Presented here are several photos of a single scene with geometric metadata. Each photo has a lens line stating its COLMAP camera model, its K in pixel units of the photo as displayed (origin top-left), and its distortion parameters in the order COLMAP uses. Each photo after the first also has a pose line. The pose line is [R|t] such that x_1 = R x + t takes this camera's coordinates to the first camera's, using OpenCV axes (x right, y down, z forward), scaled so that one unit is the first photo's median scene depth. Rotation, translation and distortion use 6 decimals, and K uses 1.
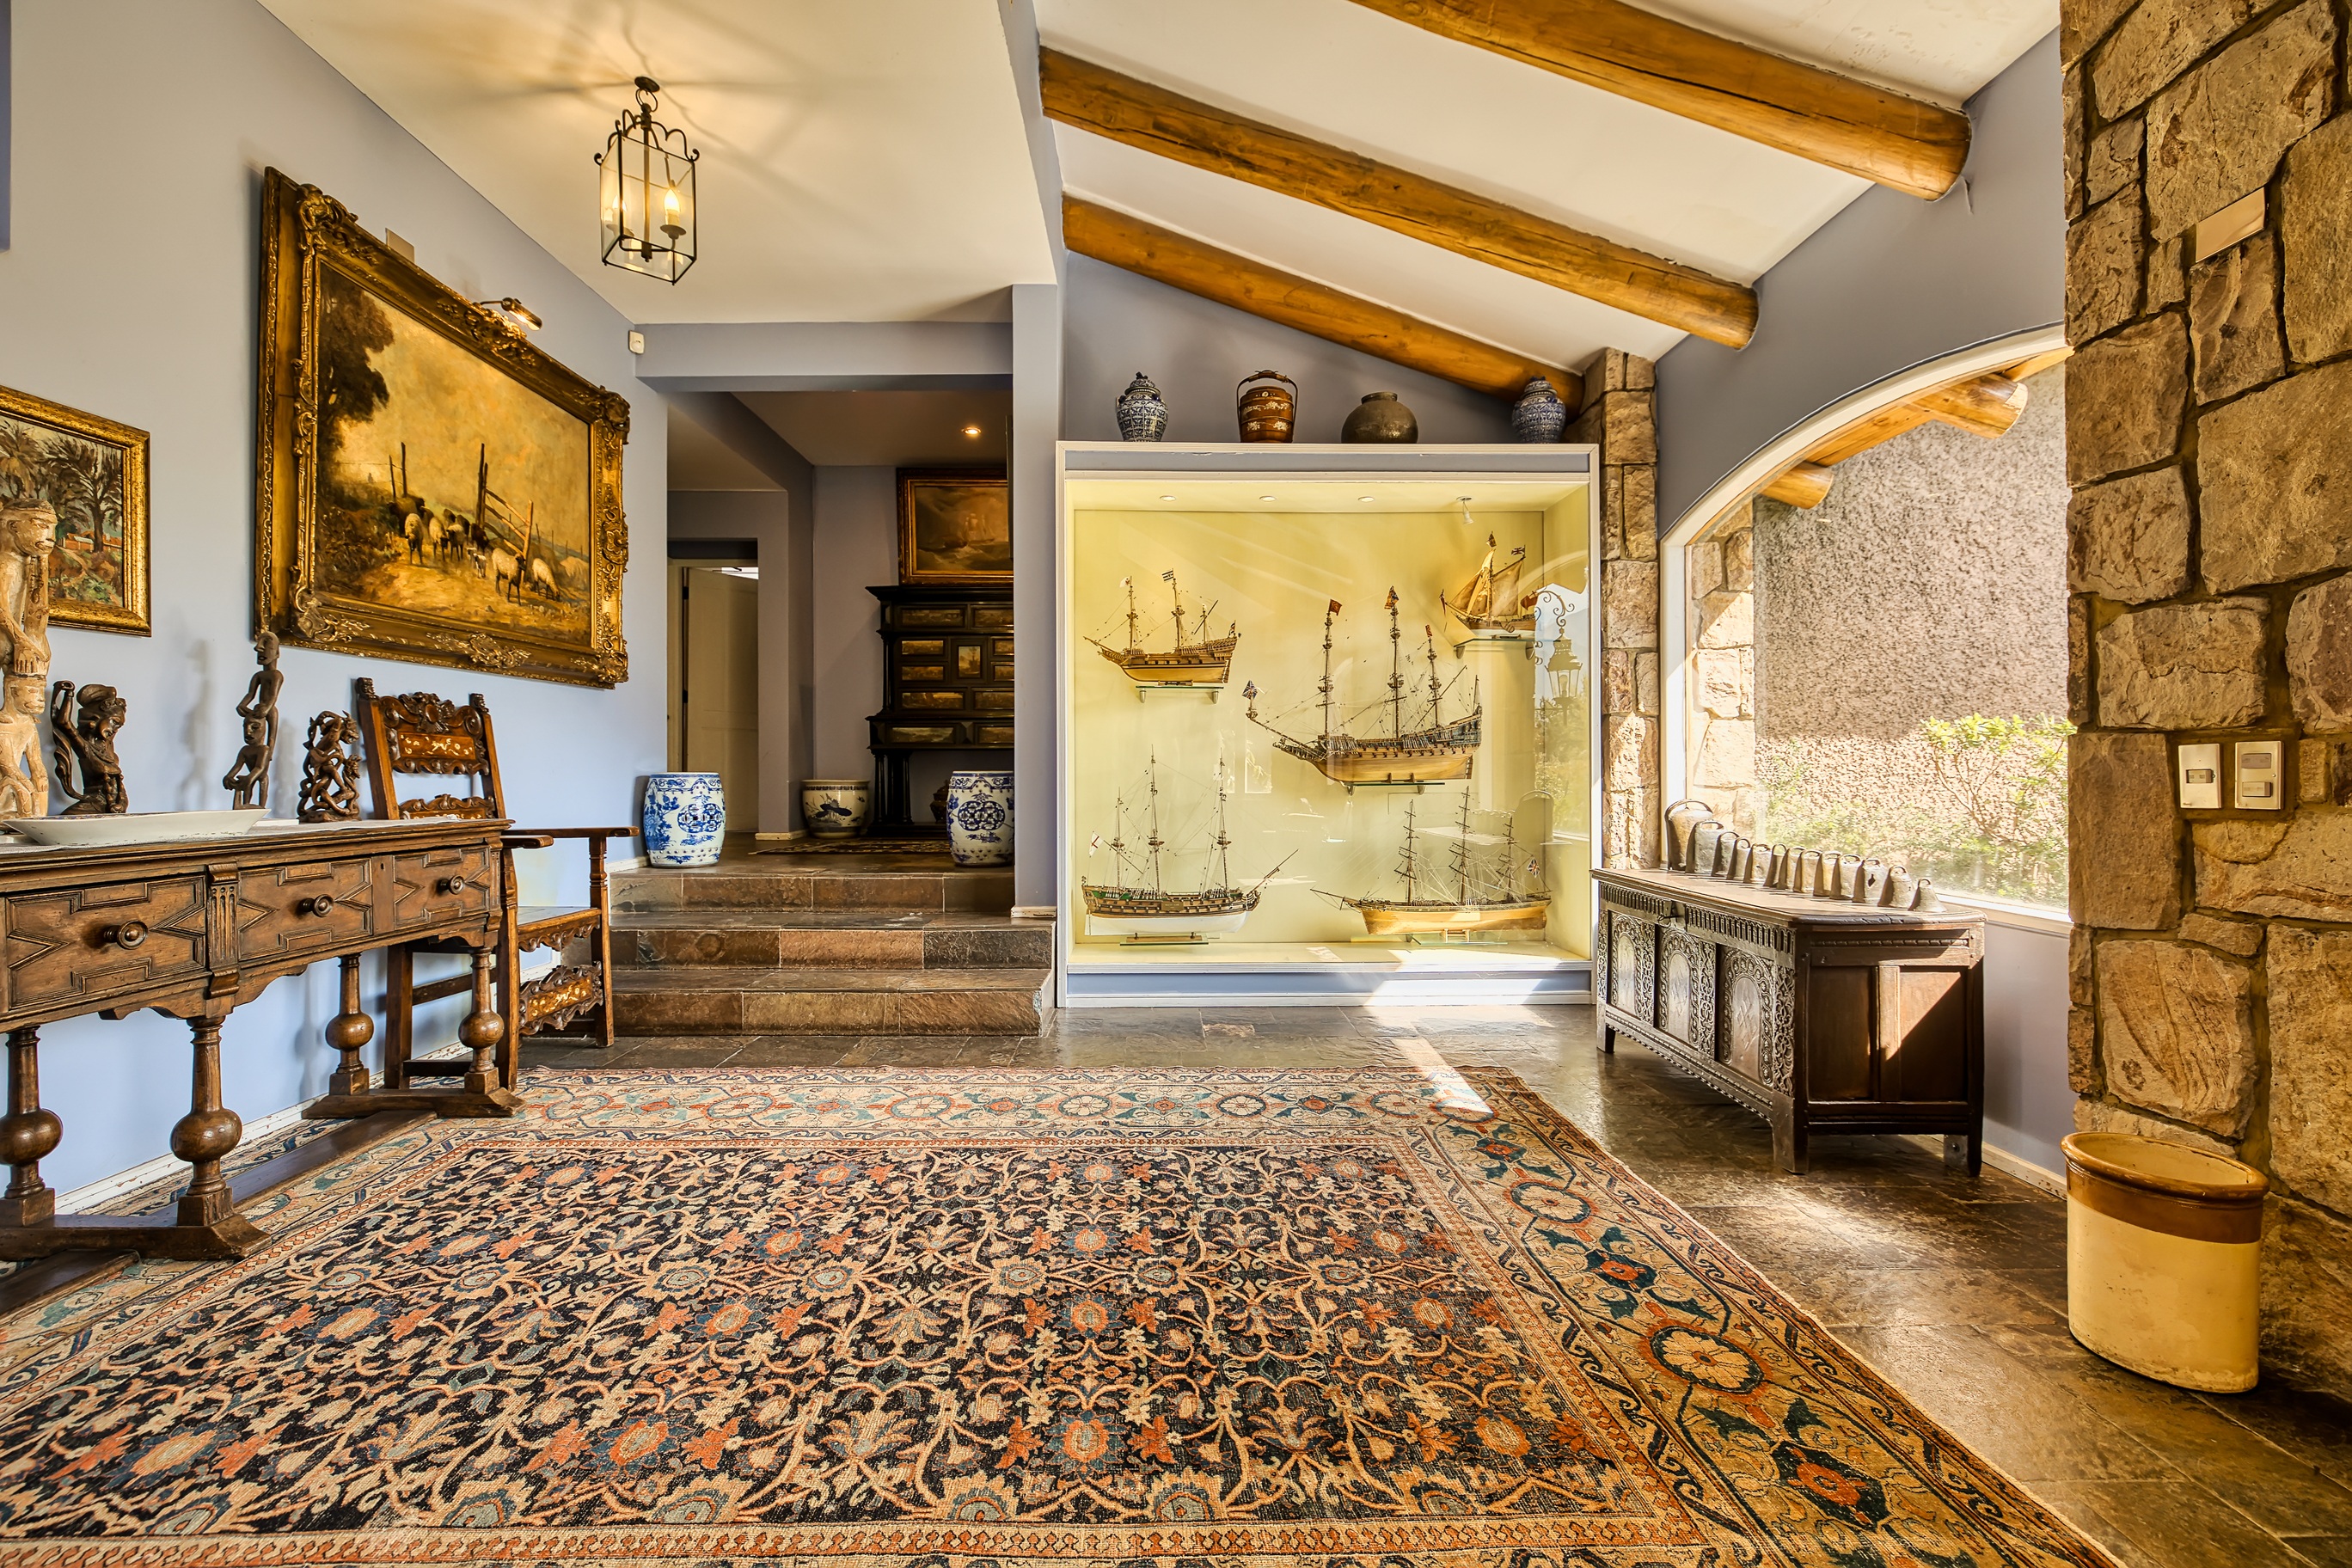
lens RADIAL K [[996.1, 0, 1162.3], [0, 996.1, 767.9], [0, 0, 1]] dist [-0.001000, -0.000521]
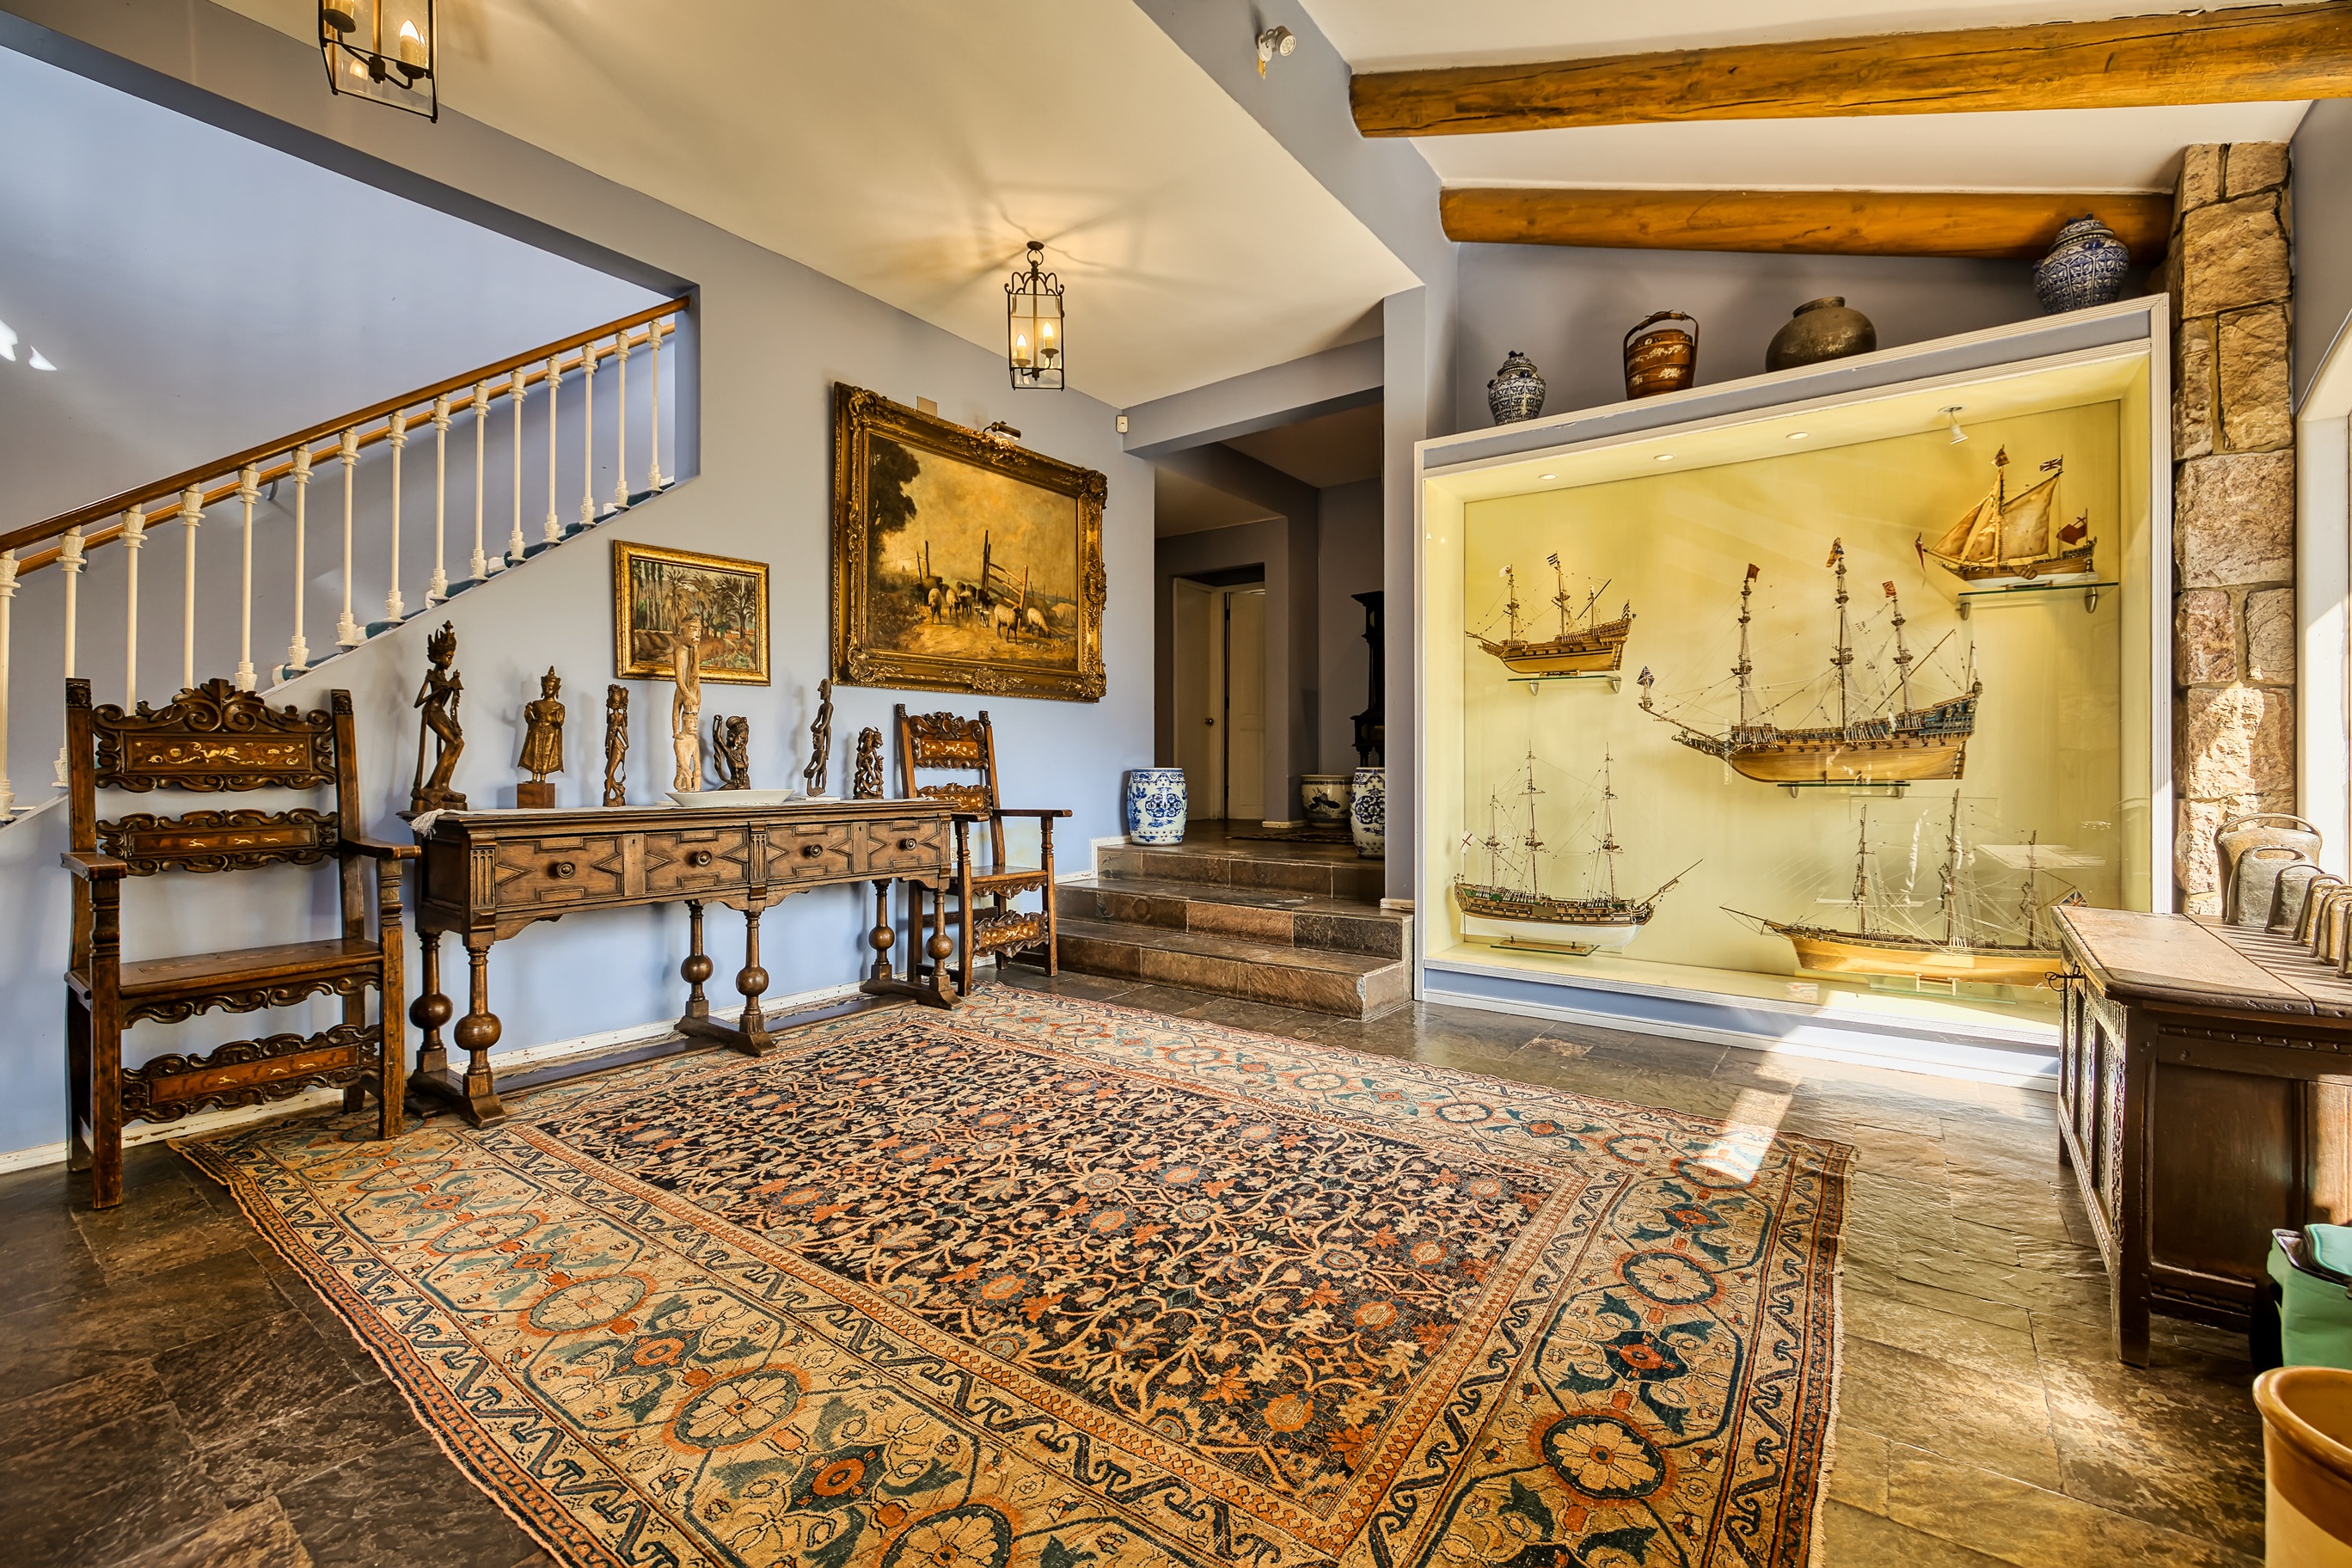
lens RADIAL K [[996.1, 0, 1162.3], [0, 996.1, 767.9], [0, 0, 1]] dist [-0.001000, -0.000521]
pose [[0.796400, 0.002922, -0.604763, 0.520429], [-0.000383, 0.999991, 0.004328, -0.001180], [0.604770, -0.003216, 0.796393, 0.061548]]
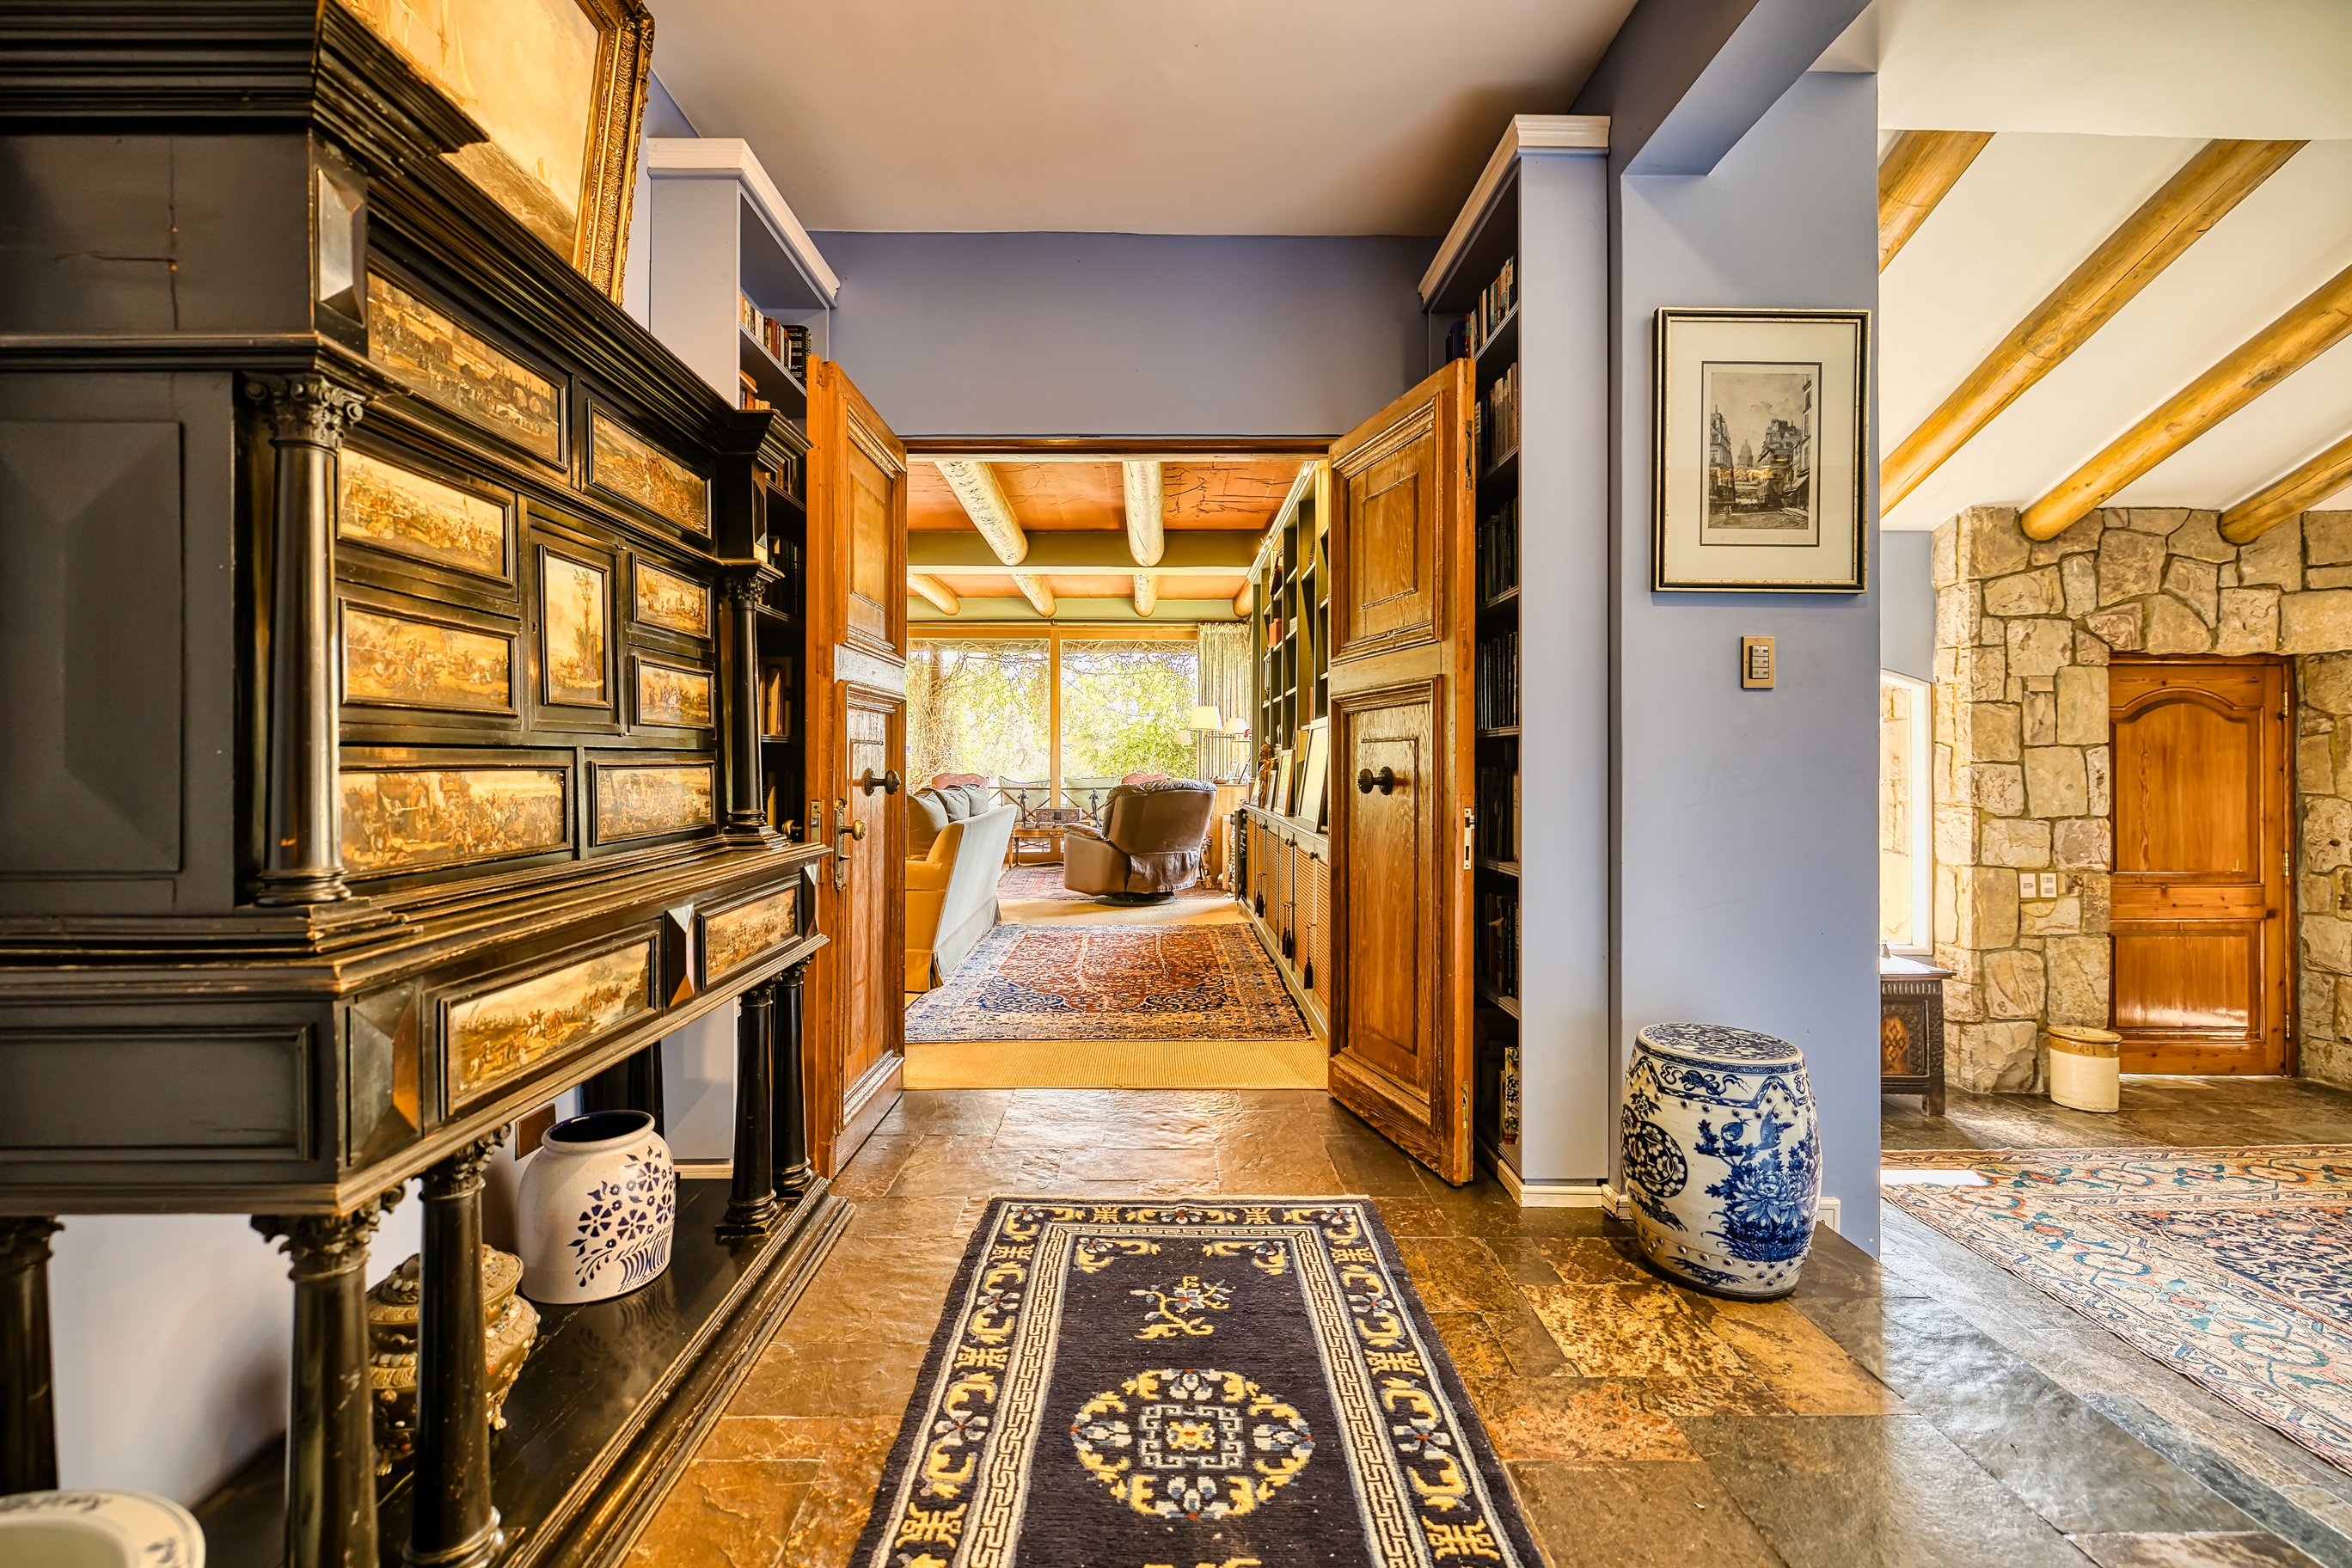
lens RADIAL K [[1015.3, 0, 1146.4], [0, 1015.3, 754.6], [0, 0, 1]] dist [-0.000610, -0.000928]
pose [[-0.010224, 0.009999, 0.999898, -1.185490], [-0.004431, 0.999940, -0.010045, -0.219947], [-0.999938, -0.004533, -0.010179, 2.451095]]
